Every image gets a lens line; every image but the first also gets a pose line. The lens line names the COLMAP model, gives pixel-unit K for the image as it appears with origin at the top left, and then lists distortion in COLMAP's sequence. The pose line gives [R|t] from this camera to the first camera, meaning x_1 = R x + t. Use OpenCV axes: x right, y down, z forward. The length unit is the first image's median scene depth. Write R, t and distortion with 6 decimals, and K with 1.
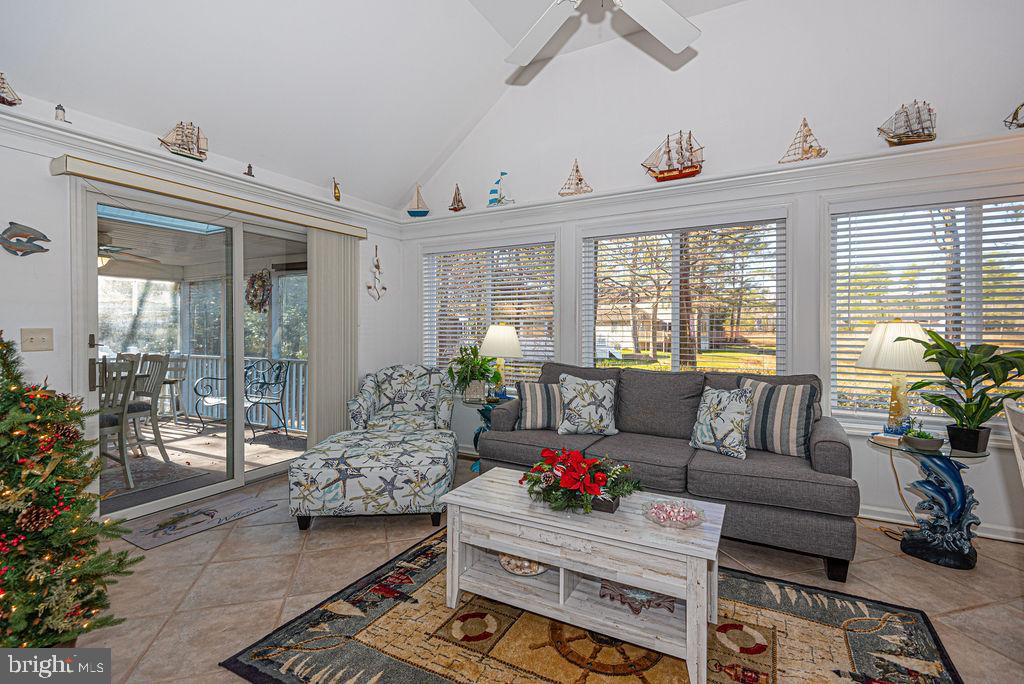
lens RADIAL K [[470.6, 0, 513.0], [0, 470.6, 336.9], [0, 0, 1]] dist [0.021172, -0.010644]
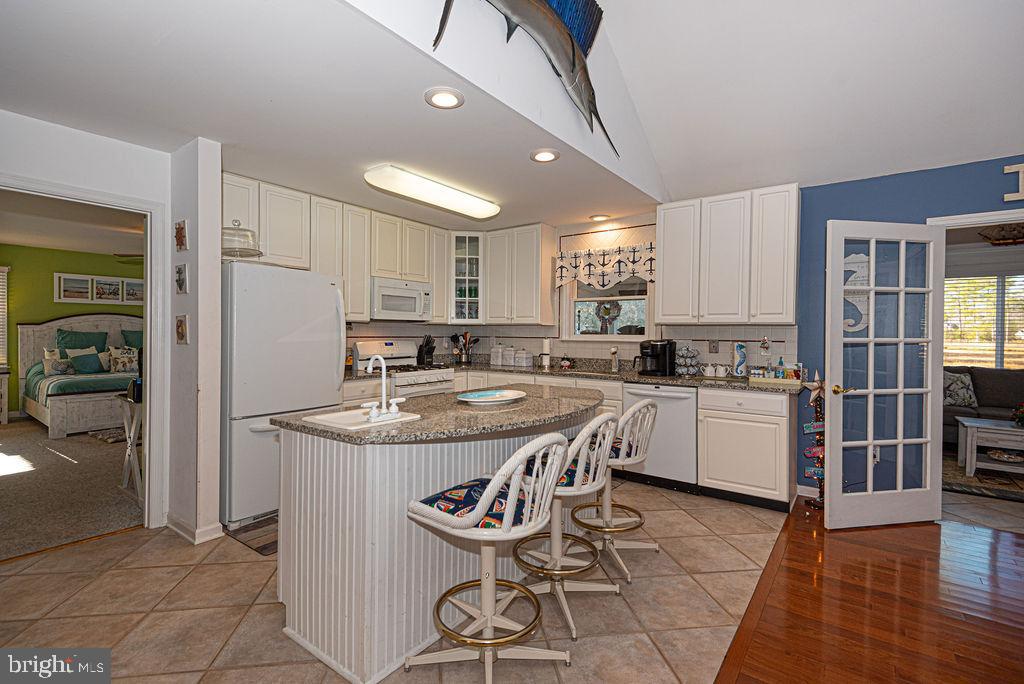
lens RADIAL K [[470.6, 0, 513.9], [0, 470.6, 336.5], [0, 0, 1]] dist [0.021172, -0.010644]
pose [[0.988354, 0.002151, -0.152158, -1.315370], [-0.003128, 0.999976, -0.006177, -0.023579], [0.152141, 0.006581, 0.988337, -1.028470]]
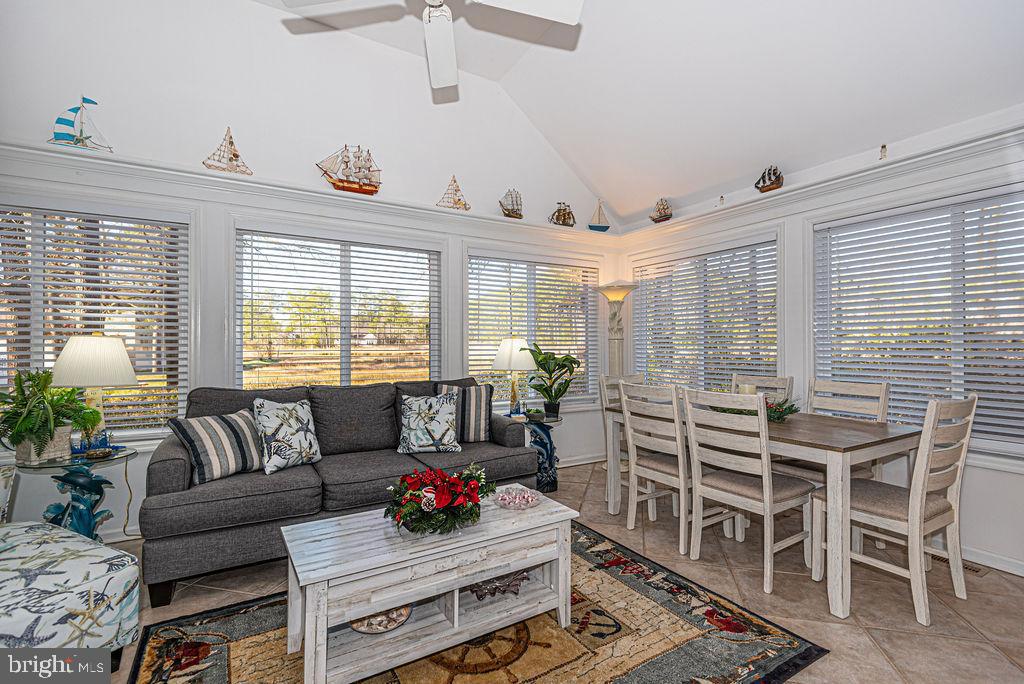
lens RADIAL K [[470.6, 0, 521.4], [0, 470.6, 341.5], [0, 0, 1]] dist [0.021172, -0.010644]
pose [[0.498797, 0.002551, 0.866715, -0.434742], [0.014081, 0.999840, -0.011047, -0.003026], [-0.866604, 0.017715, 0.498682, 0.255460]]
